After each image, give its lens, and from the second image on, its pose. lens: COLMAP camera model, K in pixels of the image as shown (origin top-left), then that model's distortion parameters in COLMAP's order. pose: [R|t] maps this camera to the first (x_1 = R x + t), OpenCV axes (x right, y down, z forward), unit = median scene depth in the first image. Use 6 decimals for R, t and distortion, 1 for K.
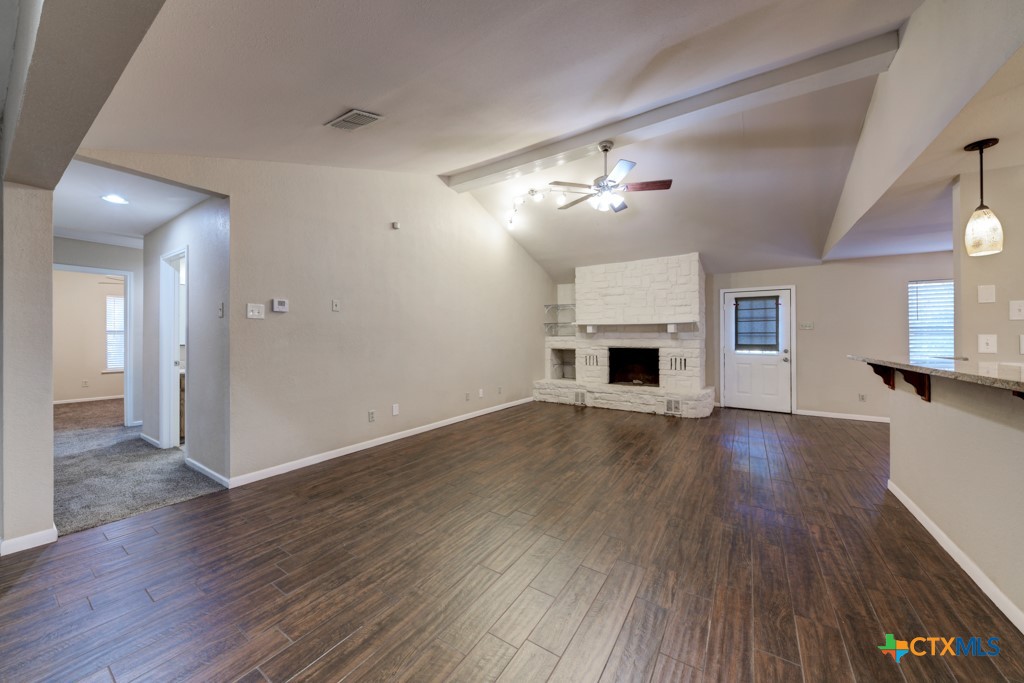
lens RADIAL K [[354.7, 0, 517.9], [0, 354.7, 338.3], [0, 0, 1]] dist [0.003554, 0.000062]
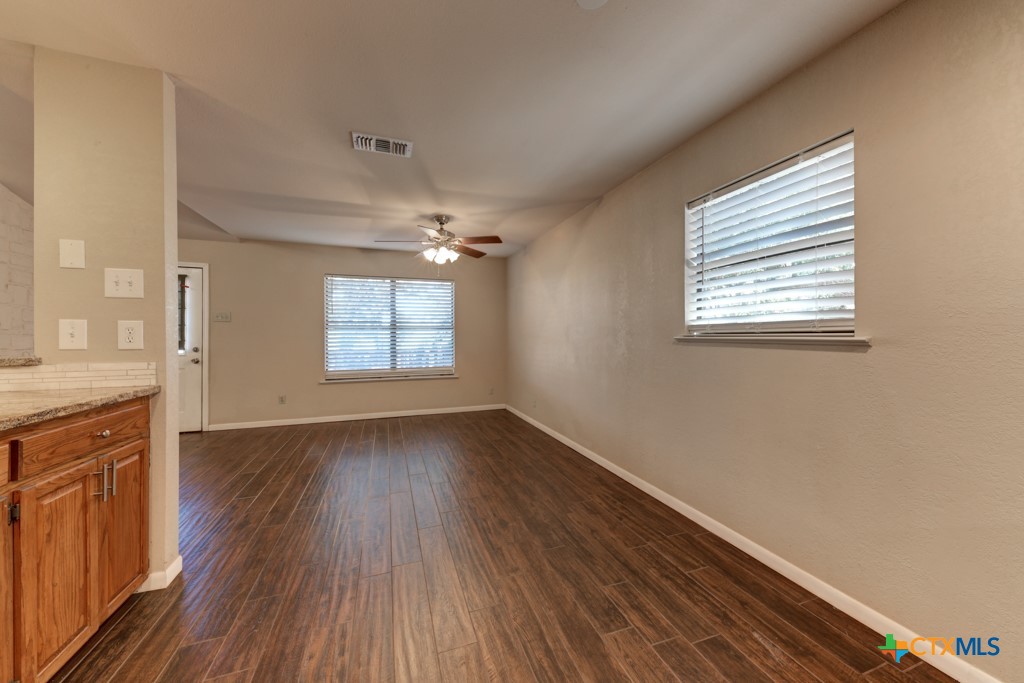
lens RADIAL K [[354.7, 0, 510.6], [0, 354.7, 339.4], [0, 0, 1]] dist [0.003554, 0.000062]
pose [[0.611506, -0.010133, 0.791175, 0.831524], [0.003206, 0.999942, 0.010329, 0.013114], [-0.791234, -0.003780, 0.611502, 0.016753]]
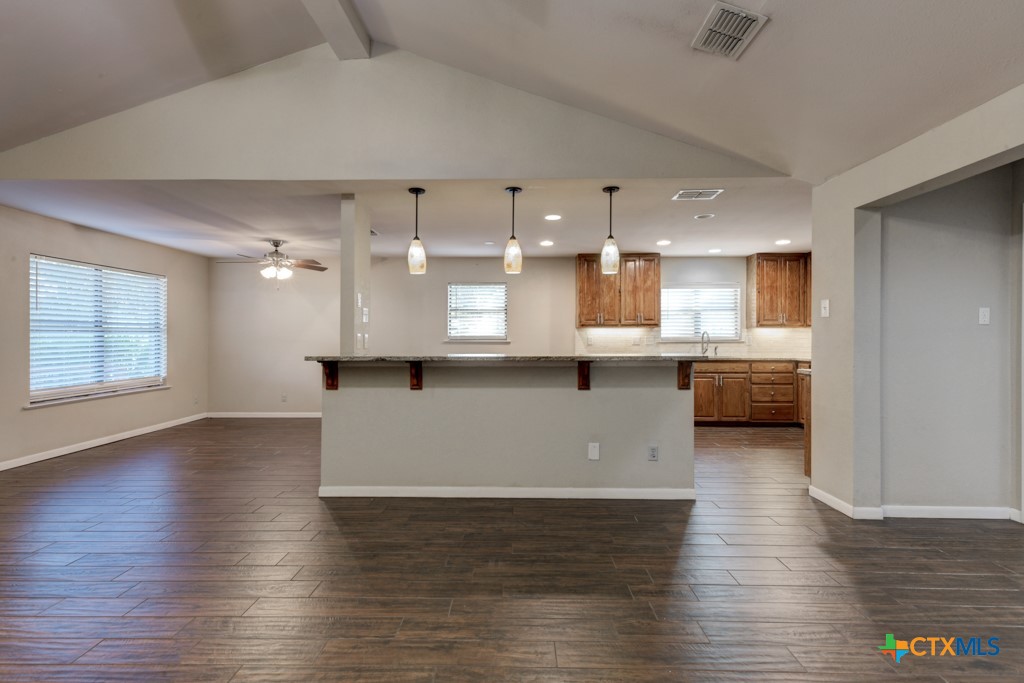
lens RADIAL K [[483.4, 0, 513.1], [0, 483.4, 339.3], [0, 0, 1]] dist [-0.005138, -0.000380]
pose [[-0.528744, -0.006171, 0.848759, -0.223734], [-0.001167, 0.999978, 0.006544, -0.001152], [-0.848781, 0.002470, -0.528739, 0.910363]]
